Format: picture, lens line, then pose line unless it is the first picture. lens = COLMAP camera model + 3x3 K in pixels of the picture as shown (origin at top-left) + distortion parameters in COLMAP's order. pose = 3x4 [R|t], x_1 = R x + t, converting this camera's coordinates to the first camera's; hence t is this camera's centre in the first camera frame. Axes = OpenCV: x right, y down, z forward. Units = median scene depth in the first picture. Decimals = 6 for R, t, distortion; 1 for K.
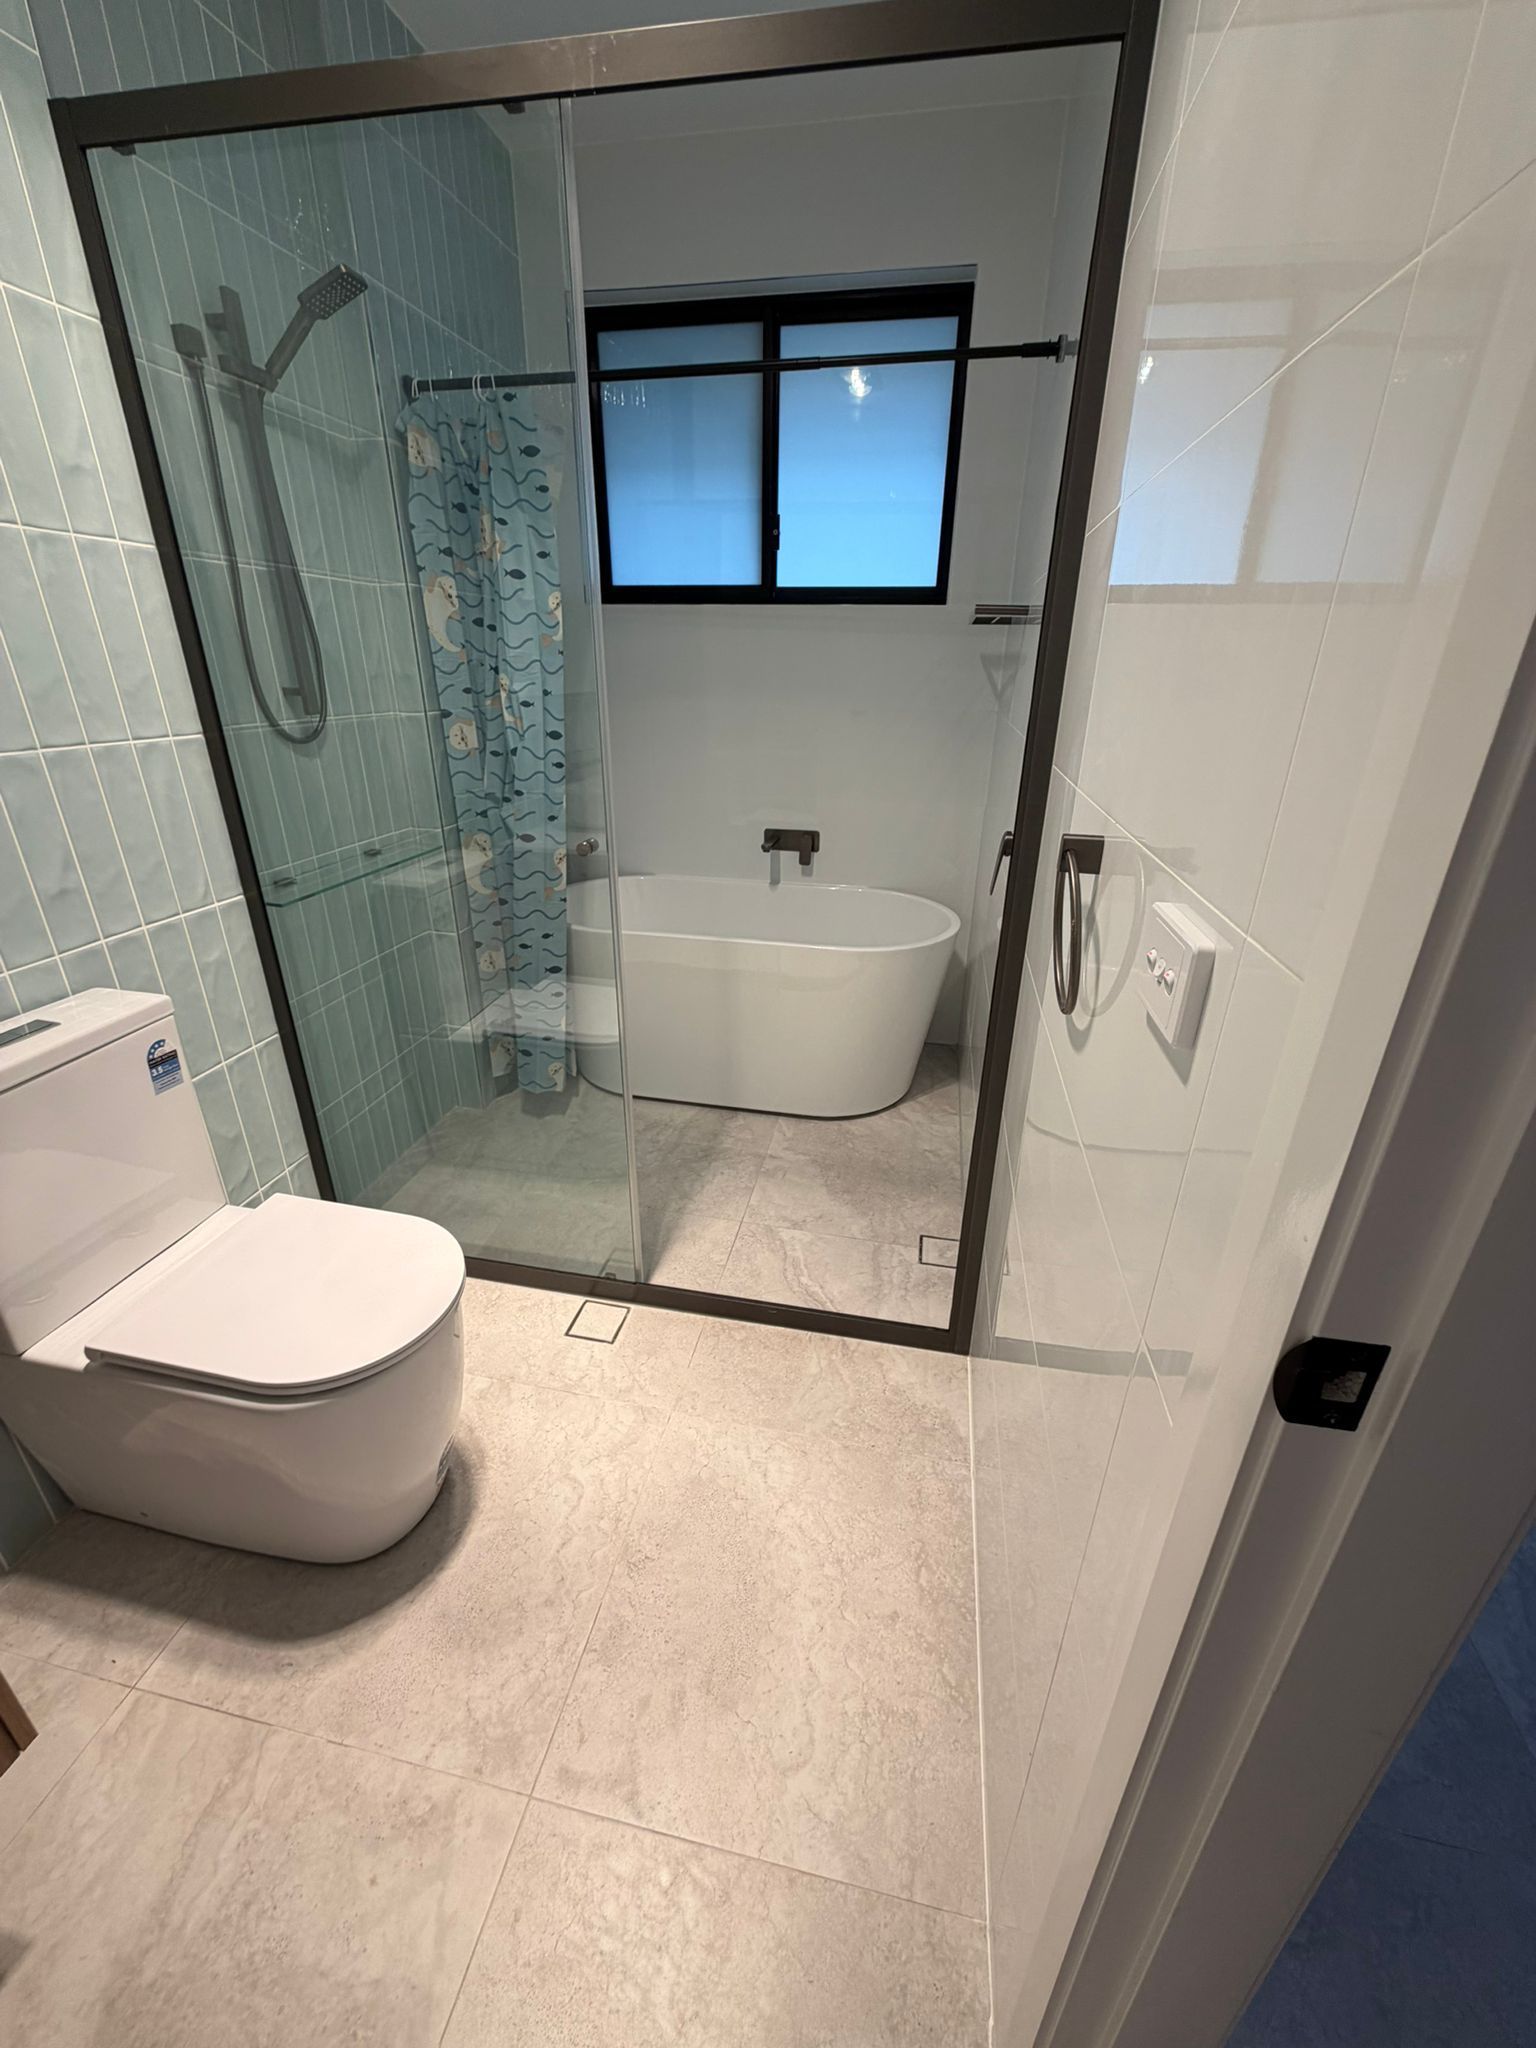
lens RADIAL K [[818.5, 0, 770.2], [0, 818.5, 1017.9], [0, 0, 1]] dist [0.000689, -0.000325]
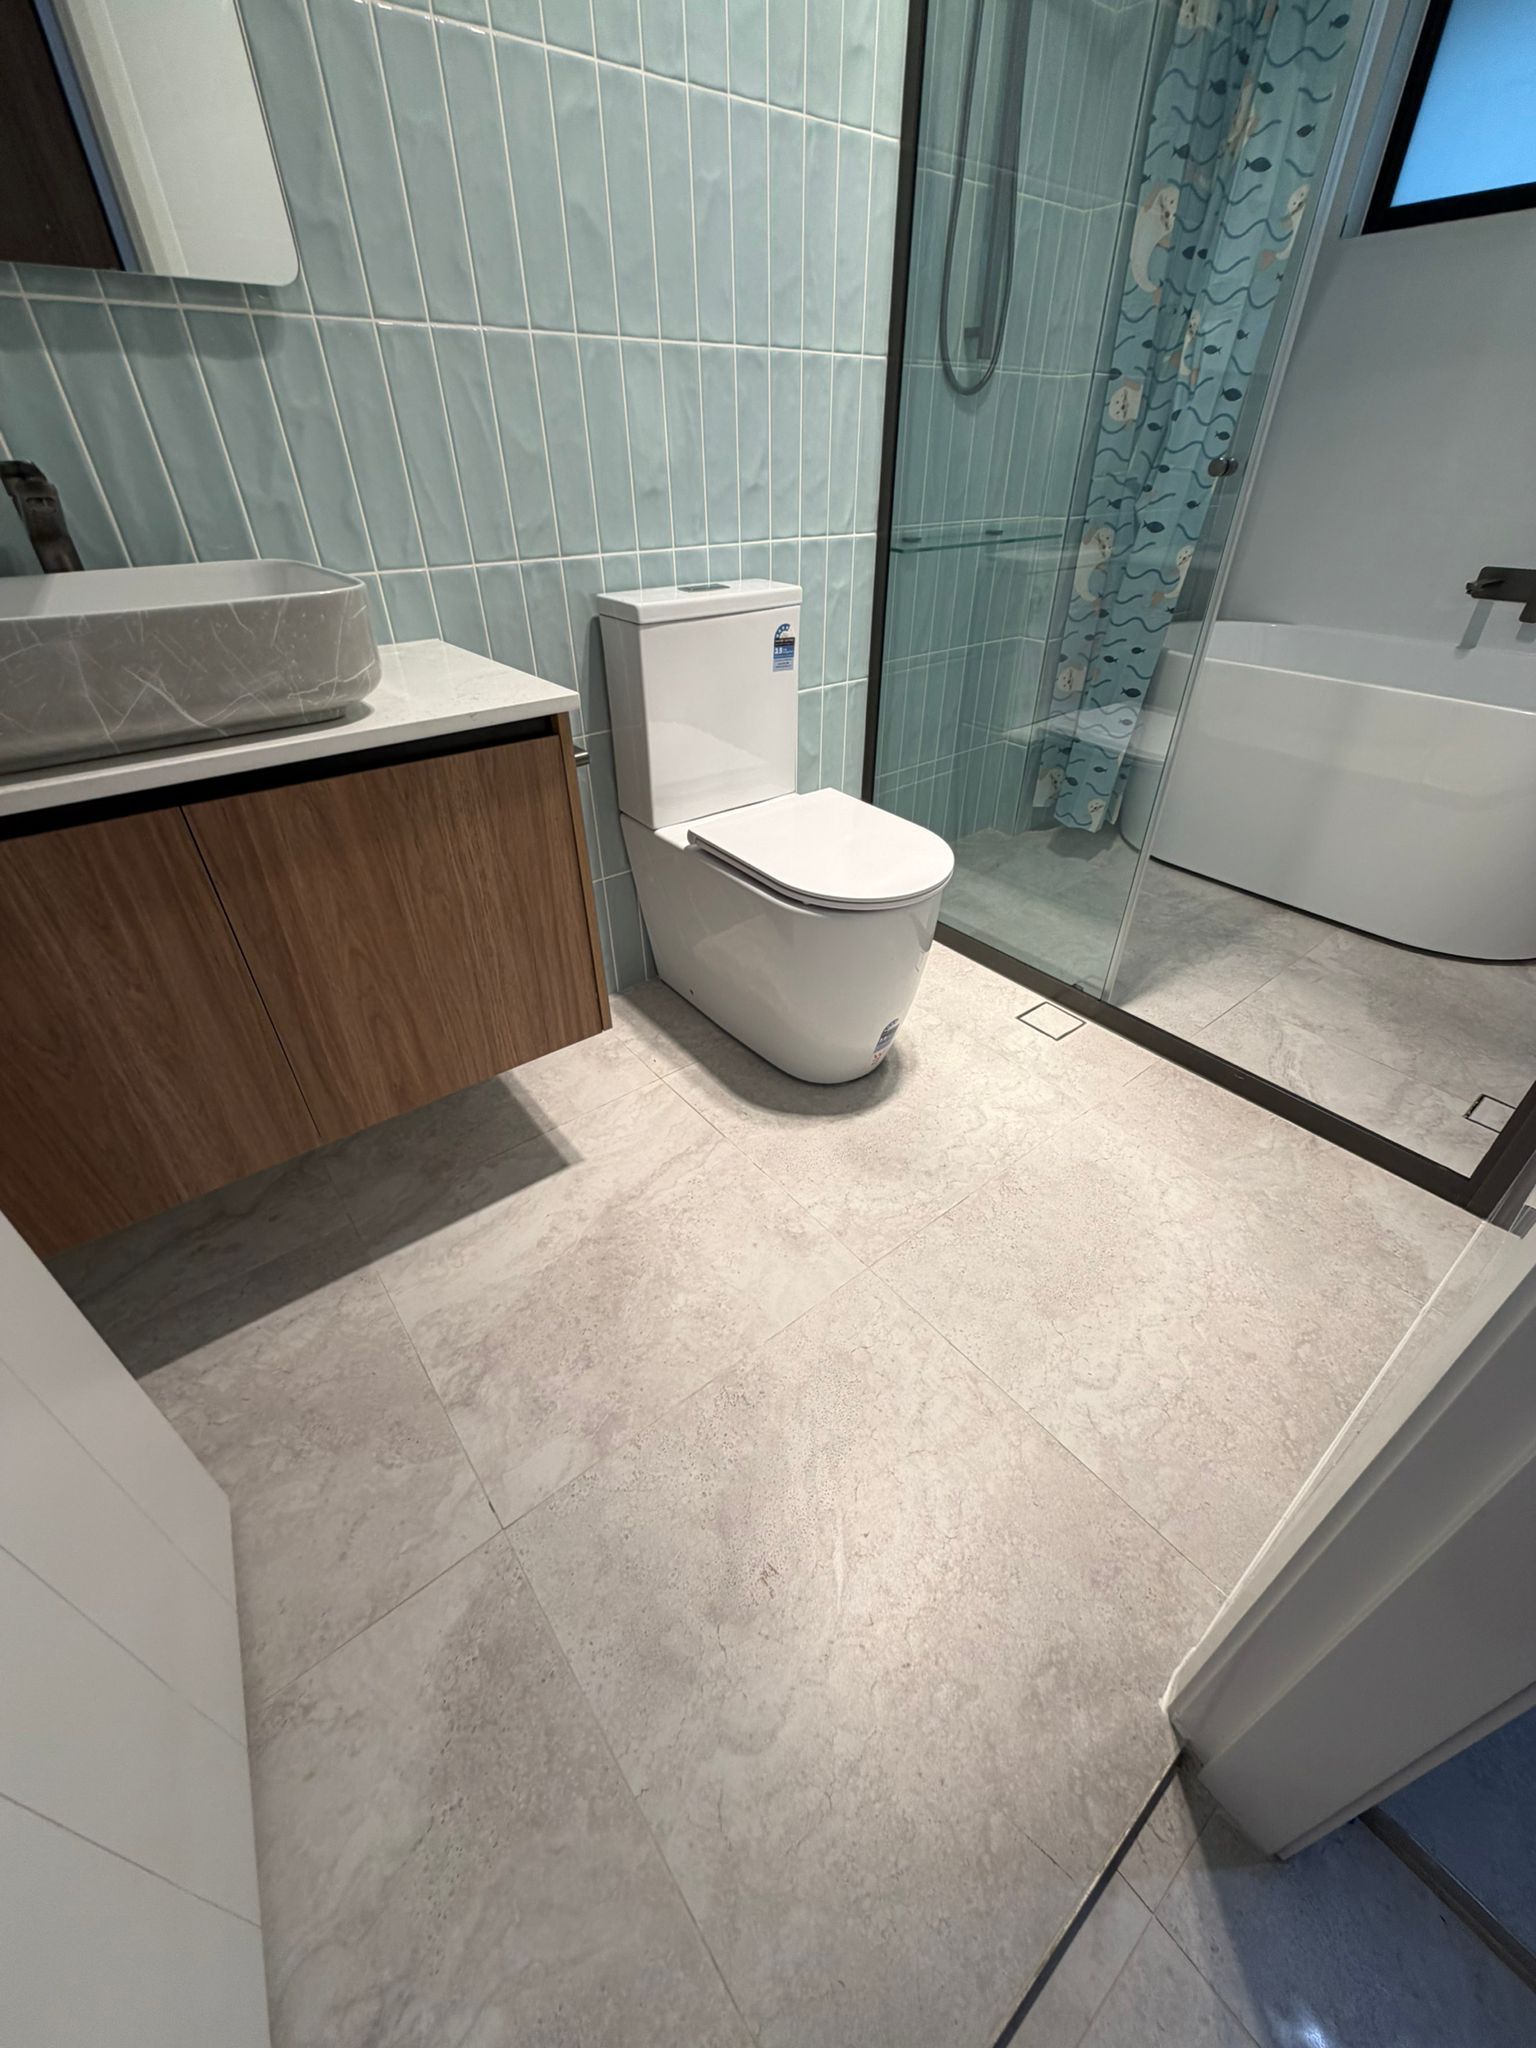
lens RADIAL K [[818.5, 0, 770.2], [0, 818.5, 1017.9], [0, 0, 1]] dist [0.000689, -0.000325]
pose [[0.765582, 0.353372, -0.537599, 0.059930], [-0.244673, 0.932776, 0.264696, 0.161840], [0.594996, -0.071110, 0.800577, -0.017694]]
